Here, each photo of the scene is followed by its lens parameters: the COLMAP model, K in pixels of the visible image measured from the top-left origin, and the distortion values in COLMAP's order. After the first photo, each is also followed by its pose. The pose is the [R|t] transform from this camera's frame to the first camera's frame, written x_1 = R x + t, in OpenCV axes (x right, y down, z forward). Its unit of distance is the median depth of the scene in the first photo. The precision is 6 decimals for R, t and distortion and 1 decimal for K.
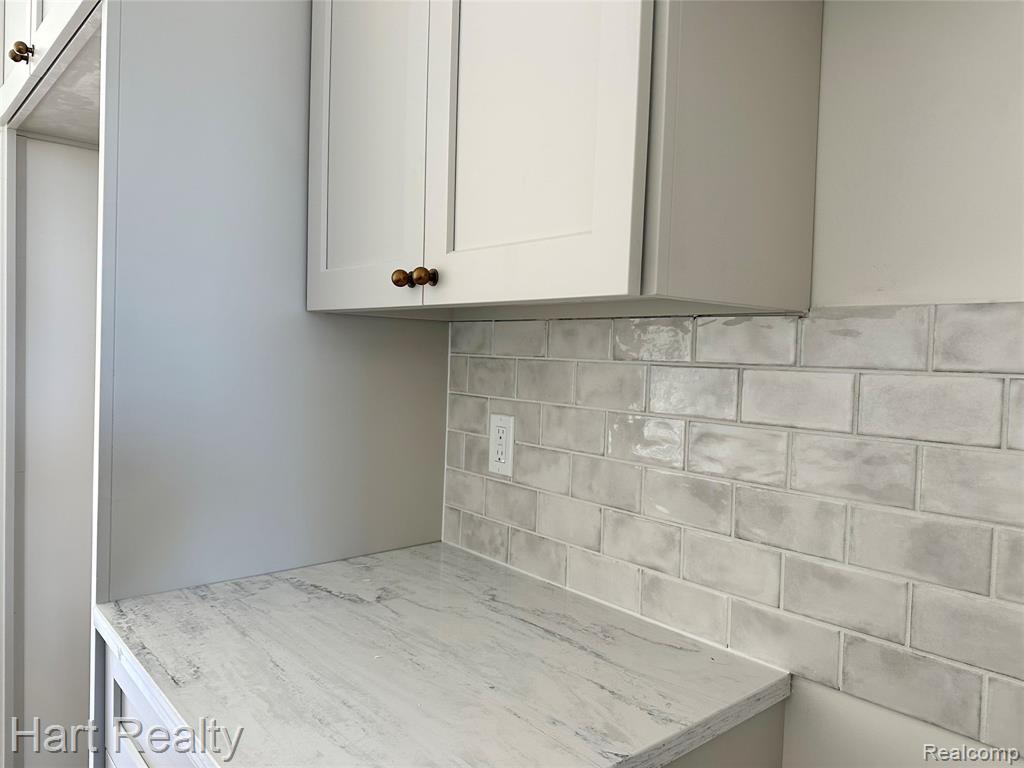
lens RADIAL K [[728.7, 0, 514.2], [0, 728.7, 380.2], [0, 0, 1]] dist [0.049722, -0.049011]
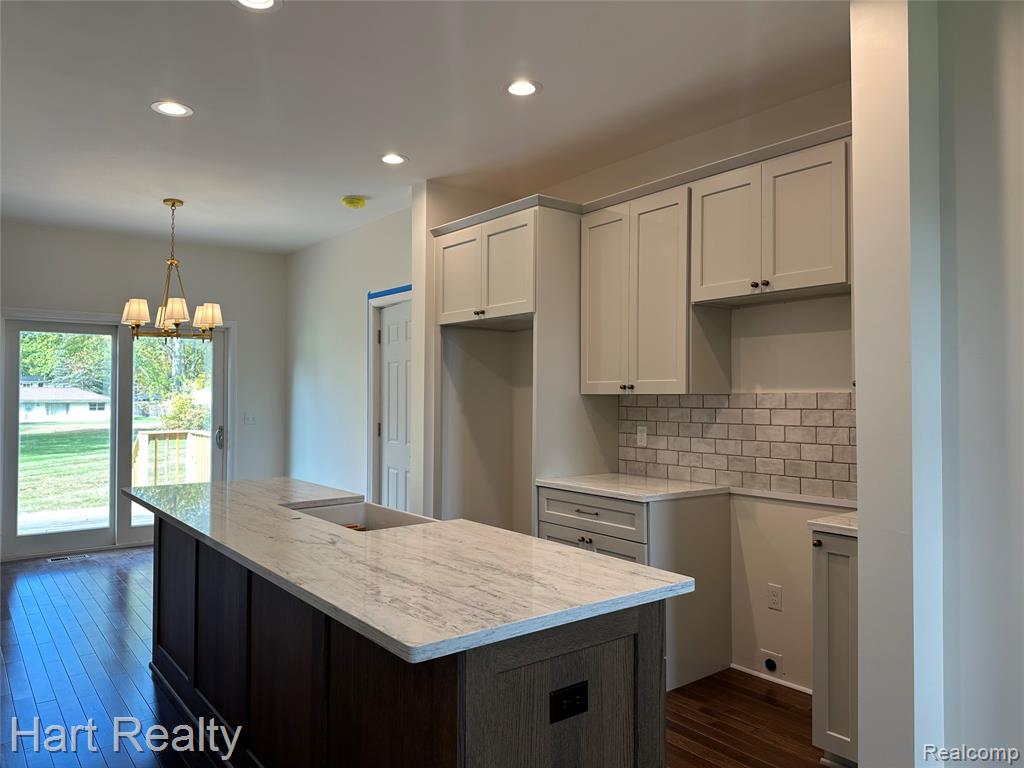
lens RADIAL K [[728.7, 0, 510.2], [0, 728.7, 387.7], [0, 0, 1]] dist [0.049722, -0.049011]
pose [[0.997742, -0.026596, -0.061668, -0.474490], [0.023159, 0.998173, -0.055804, 0.057516], [0.063039, 0.054250, 0.996535, -2.642573]]
